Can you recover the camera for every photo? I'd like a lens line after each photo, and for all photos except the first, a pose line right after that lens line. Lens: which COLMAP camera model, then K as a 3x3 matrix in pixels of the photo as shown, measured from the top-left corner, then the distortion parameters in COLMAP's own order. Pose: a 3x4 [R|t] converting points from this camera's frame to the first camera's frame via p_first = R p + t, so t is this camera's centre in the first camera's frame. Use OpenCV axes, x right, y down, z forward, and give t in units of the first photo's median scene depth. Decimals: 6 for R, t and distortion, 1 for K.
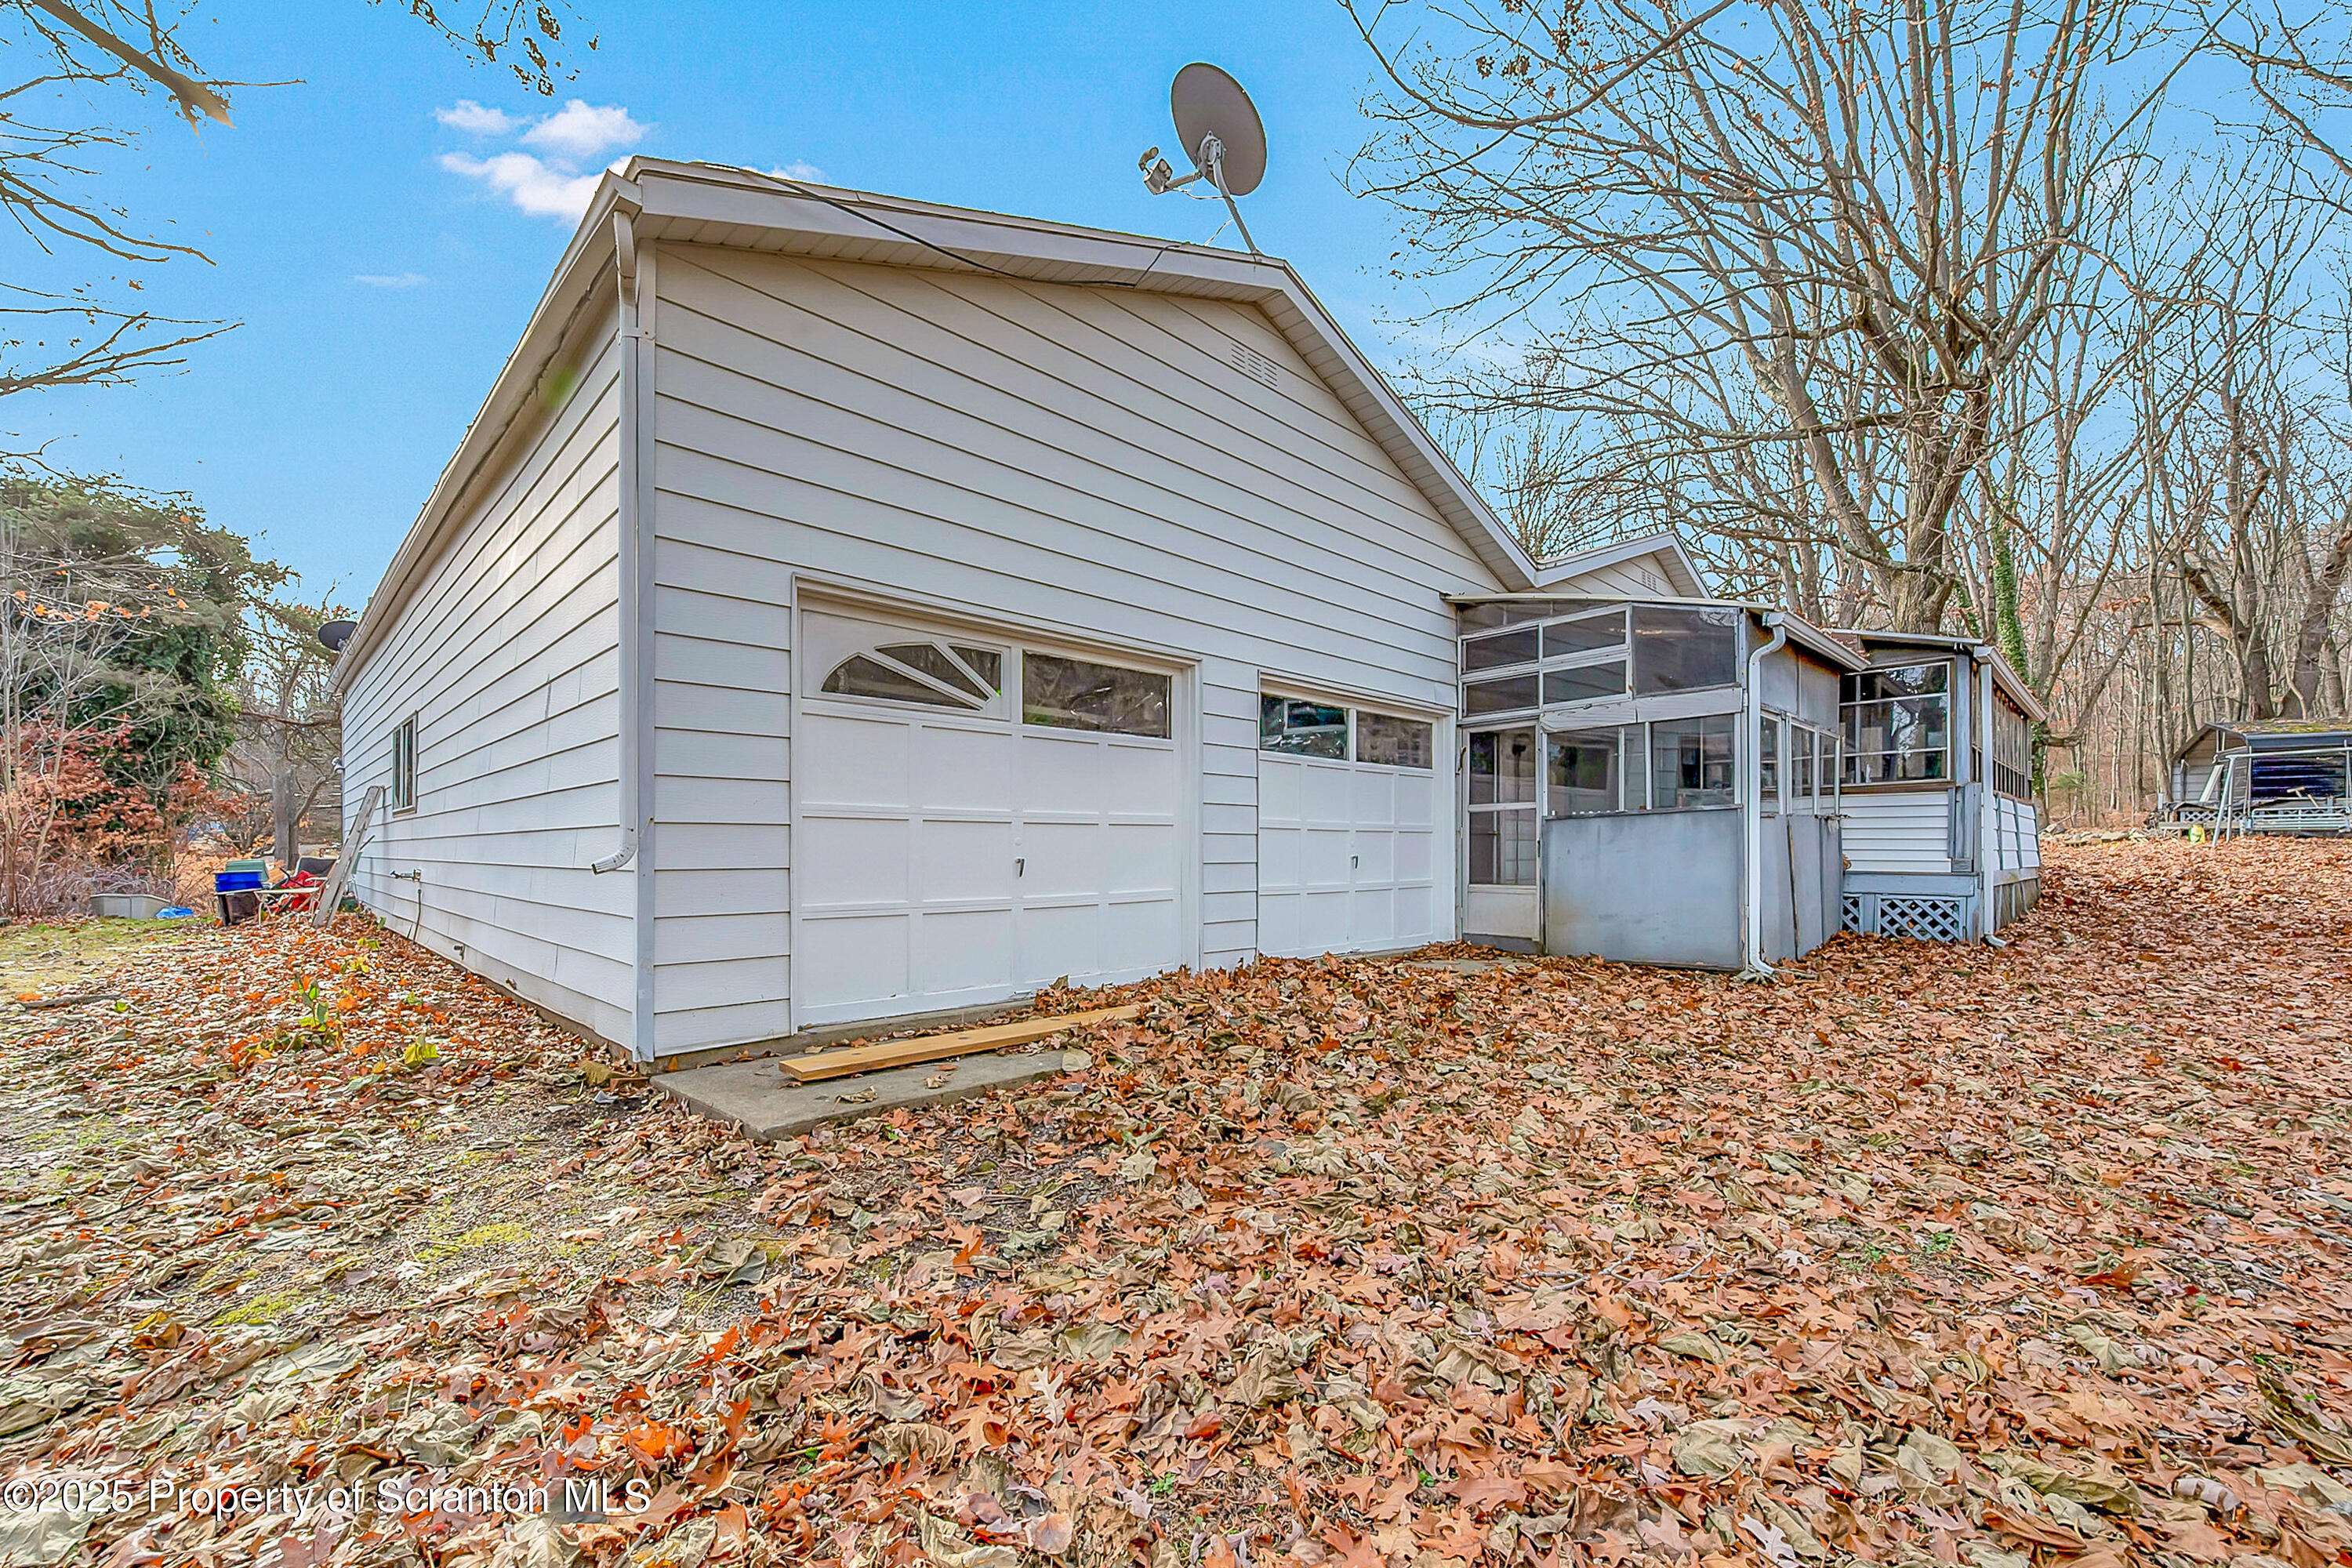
lens RADIAL K [[939.9, 0, 1162.6], [0, 939.9, 842.9], [0, 0, 1]] dist [0.001967, 0.000192]
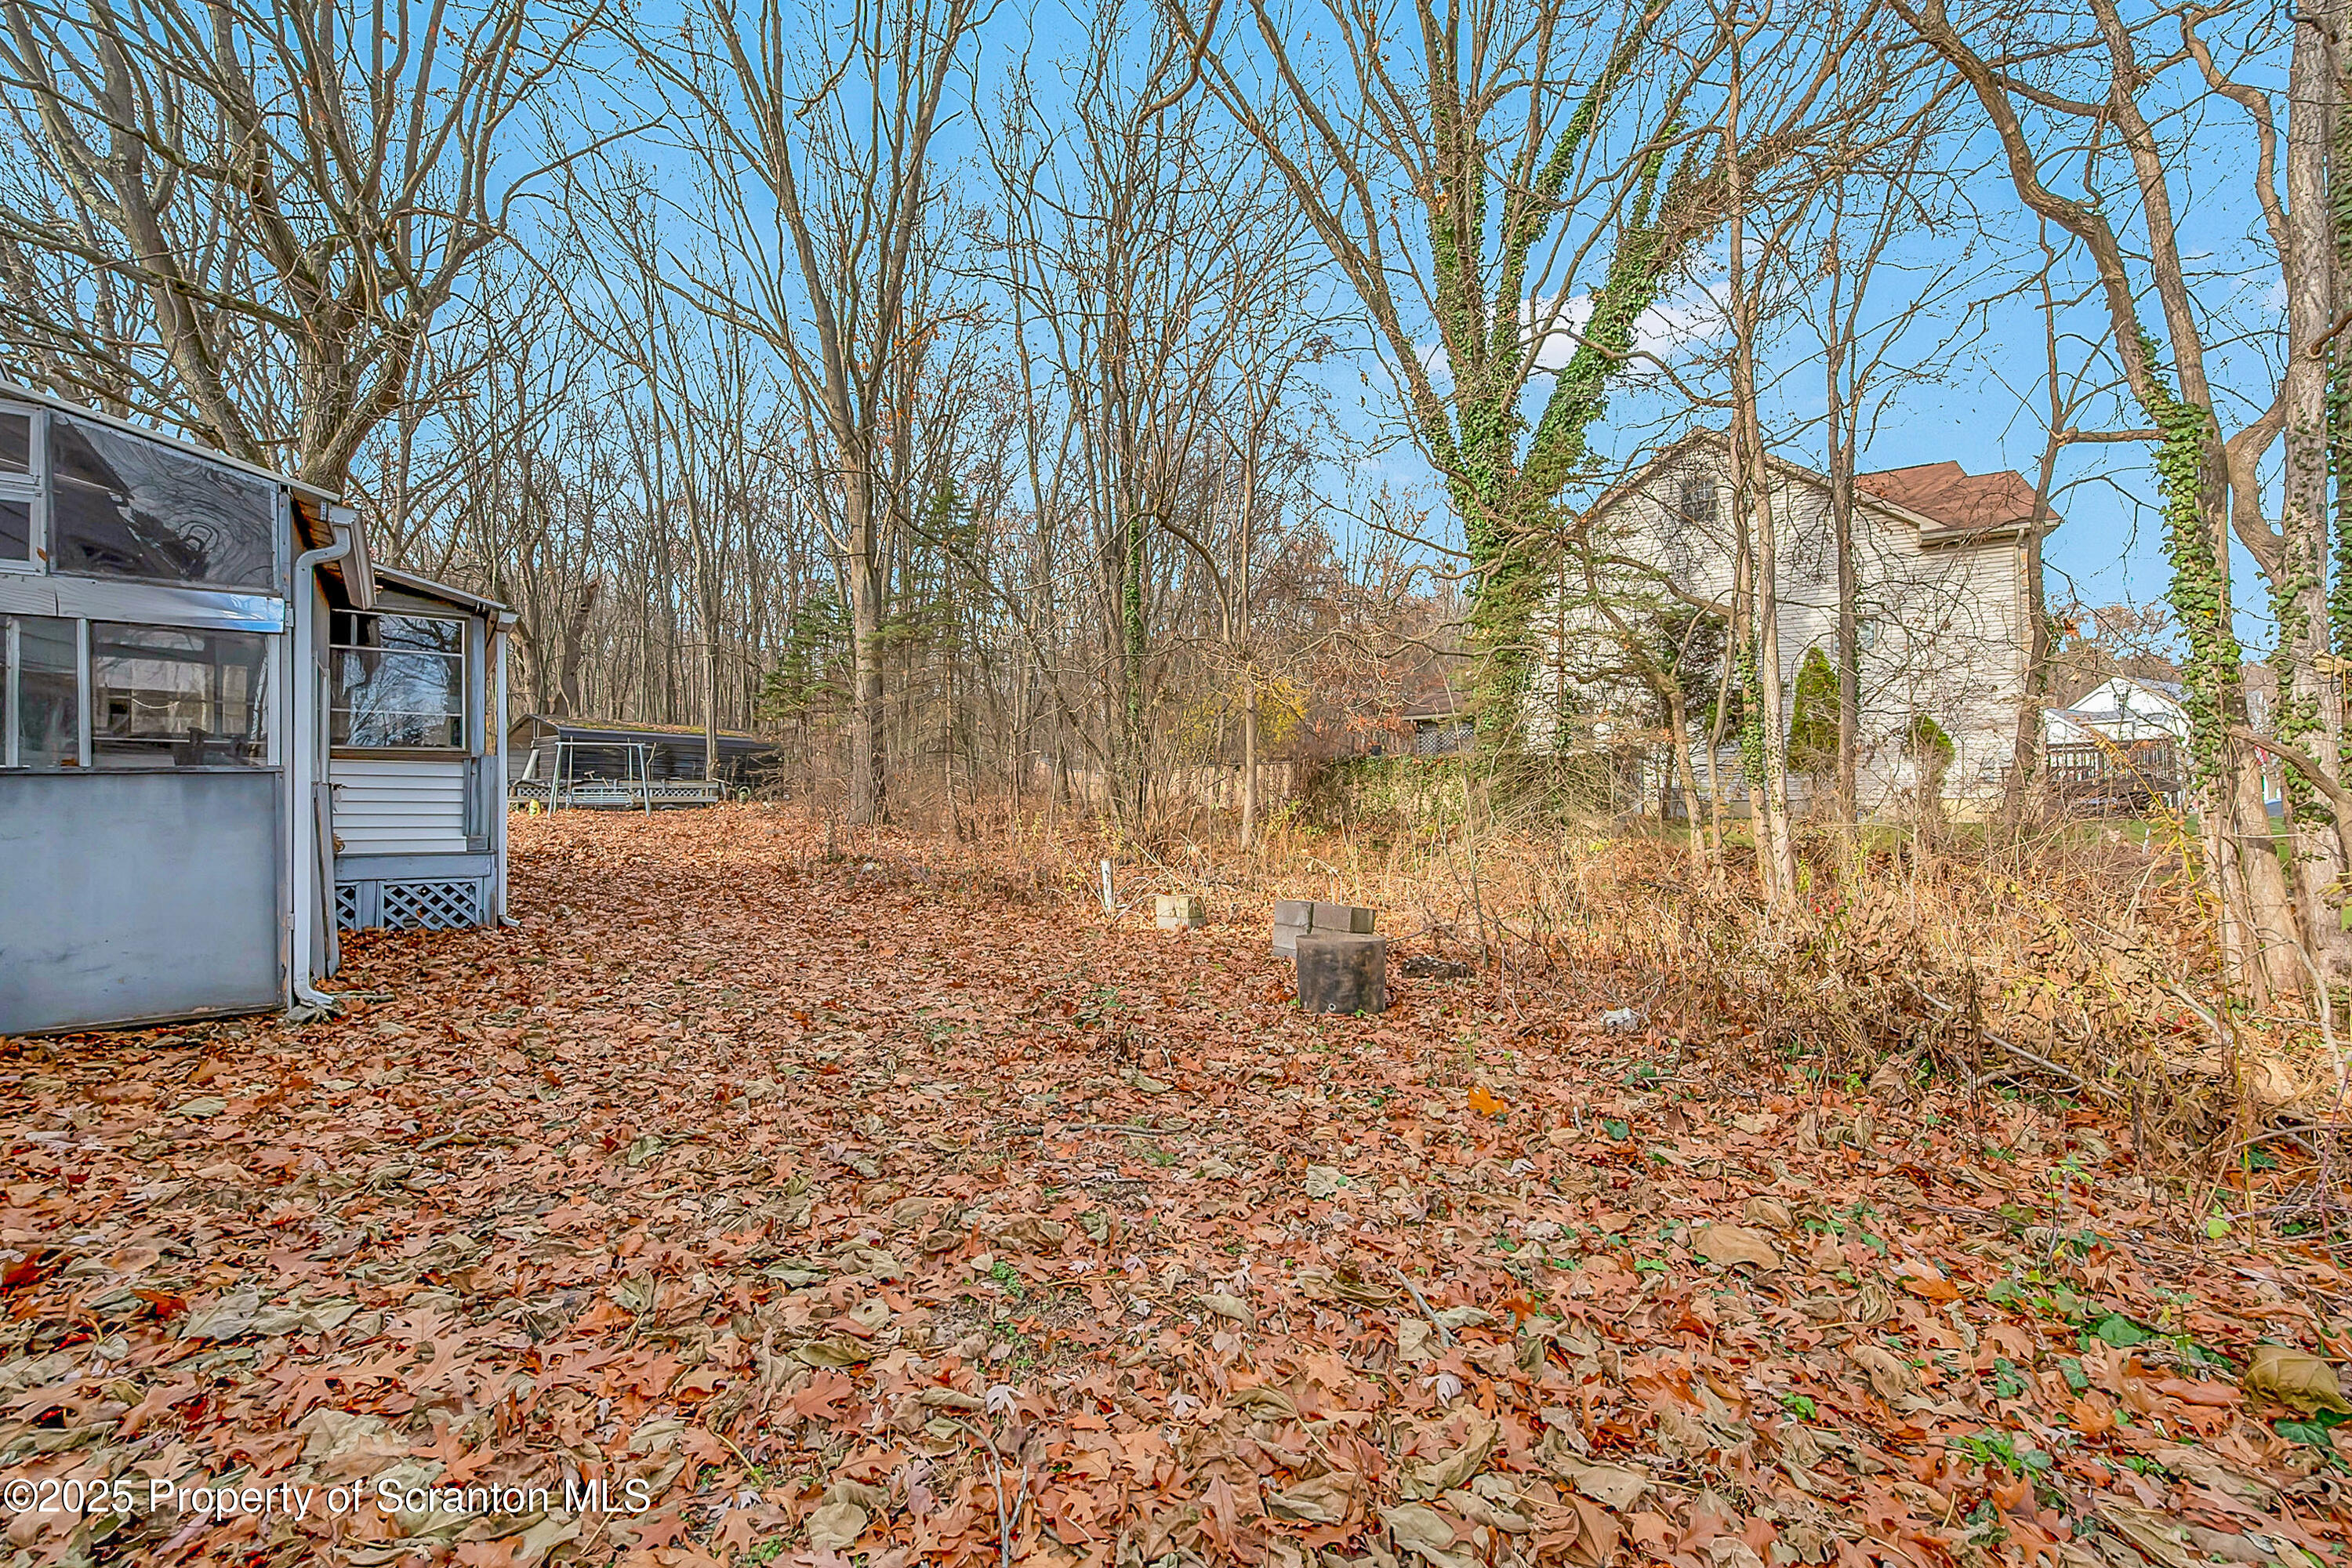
lens RADIAL K [[939.9, 0, 1175.4], [0, 939.9, 796.8], [0, 0, 1]] dist [0.001967, 0.000192]
pose [[0.077006, 0.017978, 0.996869, -0.020722], [-0.002189, 0.999838, -0.017862, -0.006749], [-0.997028, -0.000807, 0.077033, 0.242570]]
